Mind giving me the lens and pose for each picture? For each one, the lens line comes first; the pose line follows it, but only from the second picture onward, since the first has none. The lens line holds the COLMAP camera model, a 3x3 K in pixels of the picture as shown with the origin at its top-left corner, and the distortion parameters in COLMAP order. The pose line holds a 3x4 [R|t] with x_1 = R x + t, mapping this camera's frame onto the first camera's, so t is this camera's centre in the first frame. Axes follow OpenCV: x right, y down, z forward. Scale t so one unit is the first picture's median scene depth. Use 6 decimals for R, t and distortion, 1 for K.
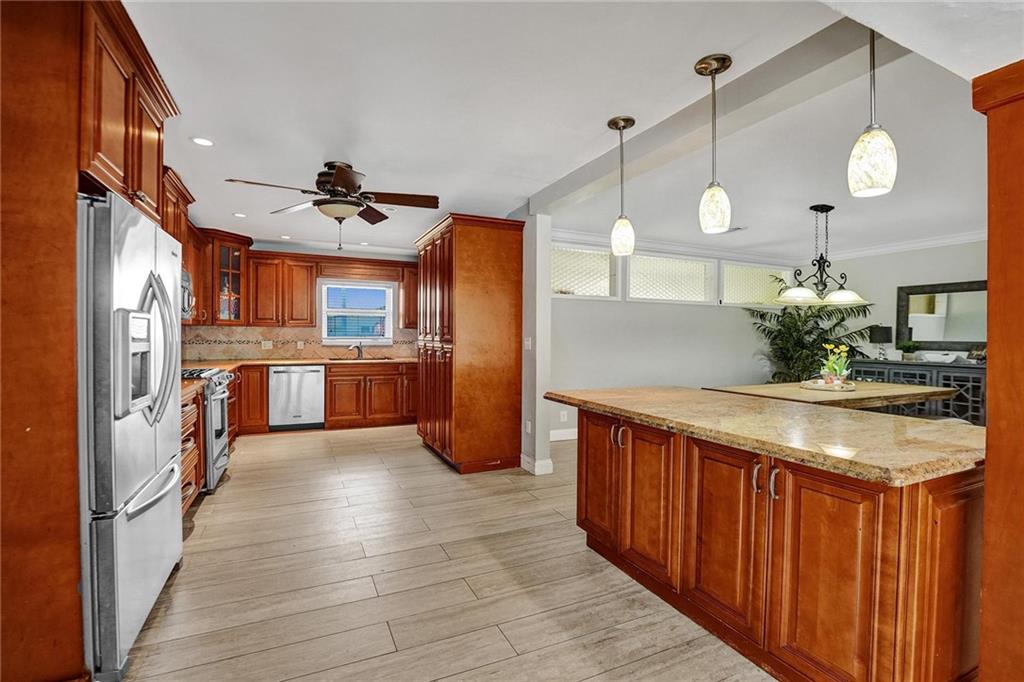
lens RADIAL K [[469.3, 0, 513.0], [0, 469.3, 341.7], [0, 0, 1]] dist [-0.025996, 0.001220]
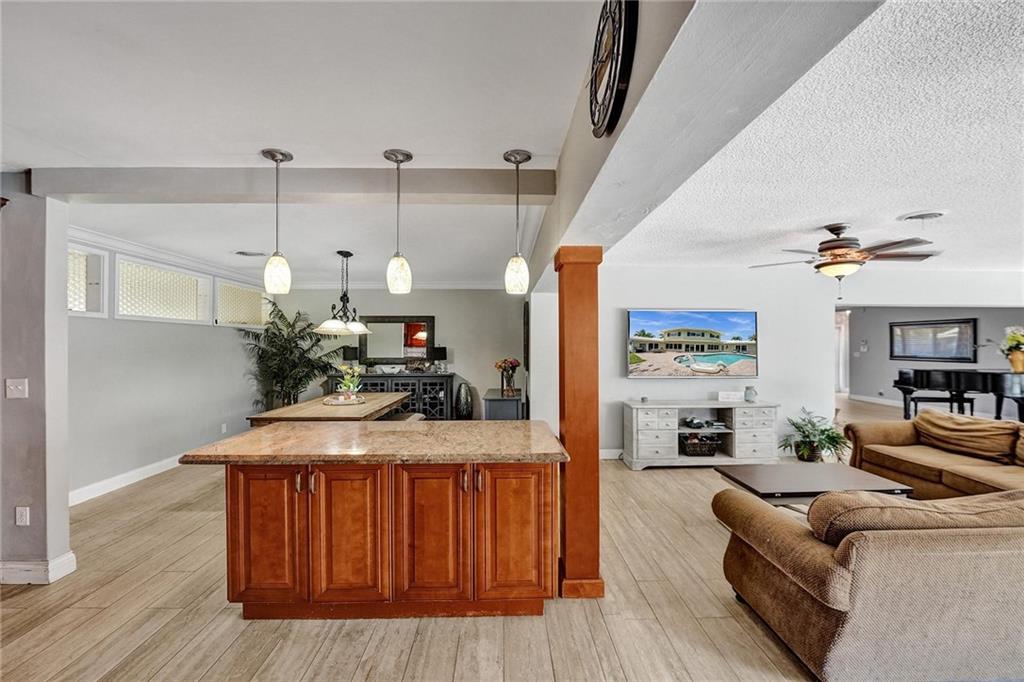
lens RADIAL K [[472.2, 0, 515.6], [0, 472.2, 343.5], [0, 0, 1]] dist [-0.026688, 0.000785]
pose [[0.395079, -0.005529, 0.918631, -0.280053], [0.016345, 0.999866, -0.001012, -0.046909], [-0.918502, 0.015415, 0.395116, 0.113321]]
